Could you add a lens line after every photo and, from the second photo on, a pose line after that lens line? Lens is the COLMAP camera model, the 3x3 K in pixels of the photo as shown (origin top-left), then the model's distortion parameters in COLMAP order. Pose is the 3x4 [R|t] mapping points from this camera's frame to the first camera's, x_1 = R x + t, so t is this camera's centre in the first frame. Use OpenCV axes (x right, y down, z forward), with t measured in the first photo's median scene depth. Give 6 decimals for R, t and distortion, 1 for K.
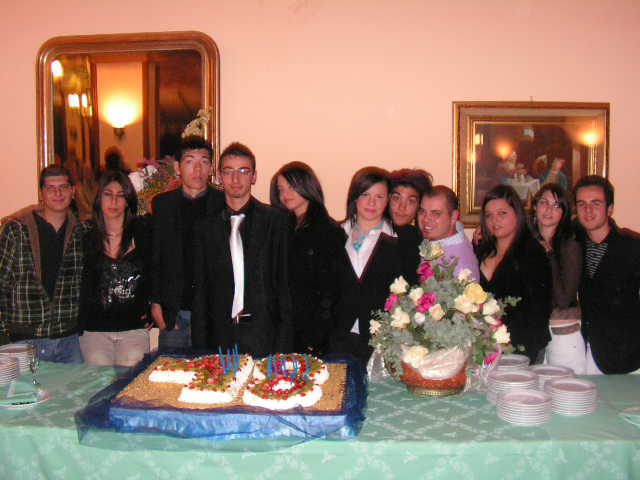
lens RADIAL K [[712.3, 0, 331.1], [0, 712.3, 239.9], [0, 0, 1]] dist [-0.268384, 0.328036]
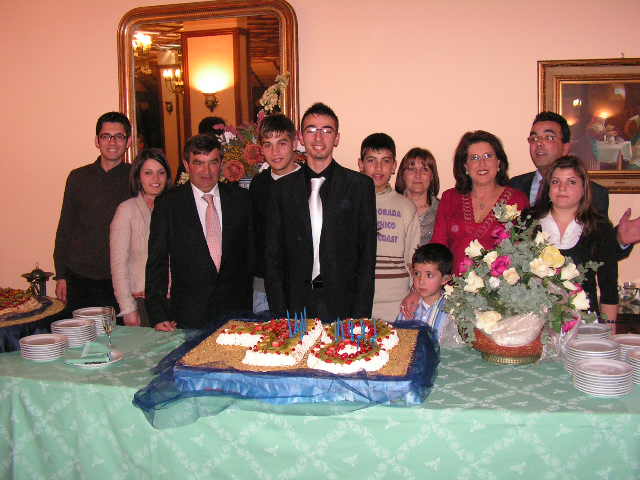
lens RADIAL K [[712.3, 0, 331.1], [0, 712.3, 239.9], [0, 0, 1]] dist [-0.268384, 0.328036]
pose [[0.988862, 0.000528, -0.148831, 0.049922], [0.004461, 0.999439, 0.033189, 0.020974], [0.148765, -0.033484, 0.988306, 0.029725]]
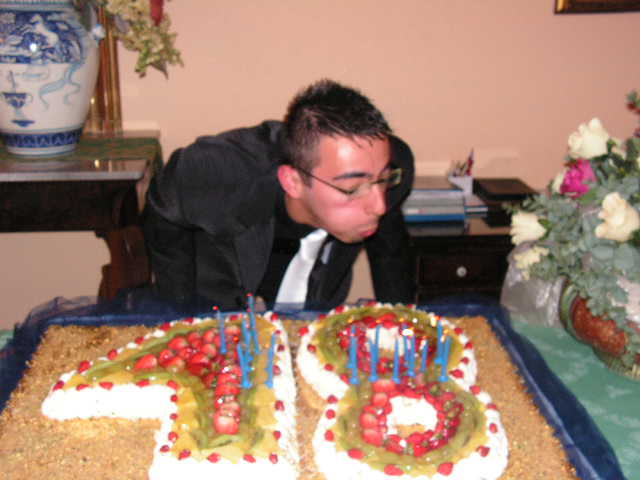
lens RADIAL K [[835.8, 0, 316.5], [0, 835.8, 254.7], [0, 0, 1]] dist [-0.174832, 0.611902]
pose [[0.986572, -0.043586, 0.157403, -0.176992], [0.003680, 0.969422, 0.245373, 0.005290], [-0.163285, -0.241499, 0.956565, 0.548731]]
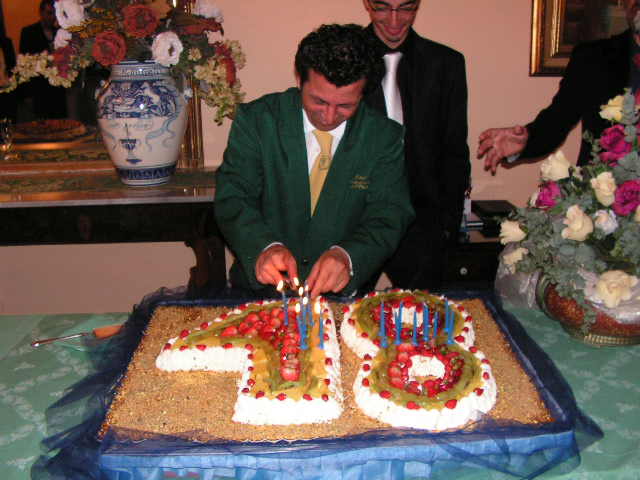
lens RADIAL K [[662.7, 0, 321.7], [0, 662.7, 259.7], [0, 0, 1]] dist [-0.248339, 0.266905]
pose [[0.992099, -0.048222, 0.115820, -0.186455], [0.020008, 0.972180, 0.233378, 0.009527], [-0.123851, -0.229217, 0.965464, 0.515668]]
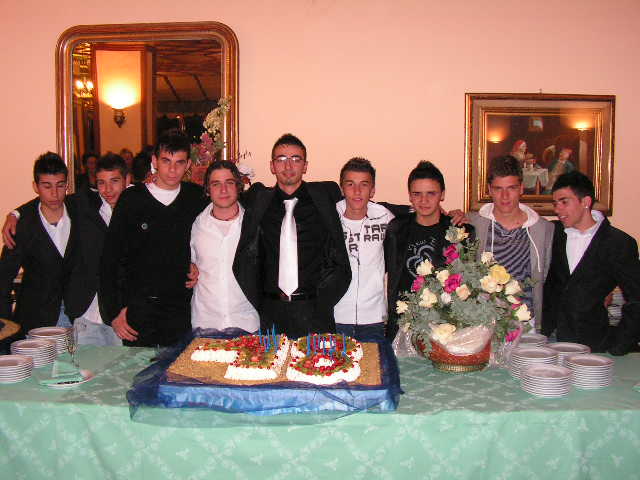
lens RADIAL K [[712.3, 0, 331.1], [0, 712.3, 239.9], [0, 0, 1]] dist [-0.268384, 0.328036]
pose [[0.999233, -0.001618, 0.039137, -0.091808], [0.000926, 0.999843, 0.017679, 0.004472], [-0.039160, -0.017629, 0.999077, -0.051903]]
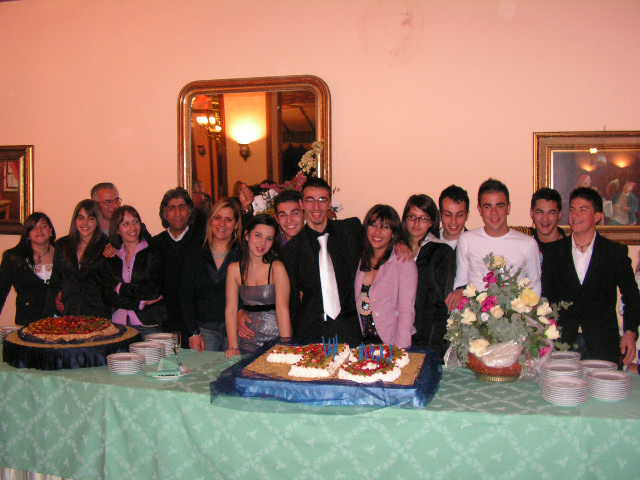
lens RADIAL K [[760.5, 0, 331.7], [0, 760.5, 230.6], [0, 0, 1]] dist [-0.273206, 0.400468]
pose [[0.983969, 0.005273, -0.178263, 0.098892], [-0.011217, 0.999414, -0.032351, 0.005943], [0.177988, 0.033832, 0.983451, -0.341450]]
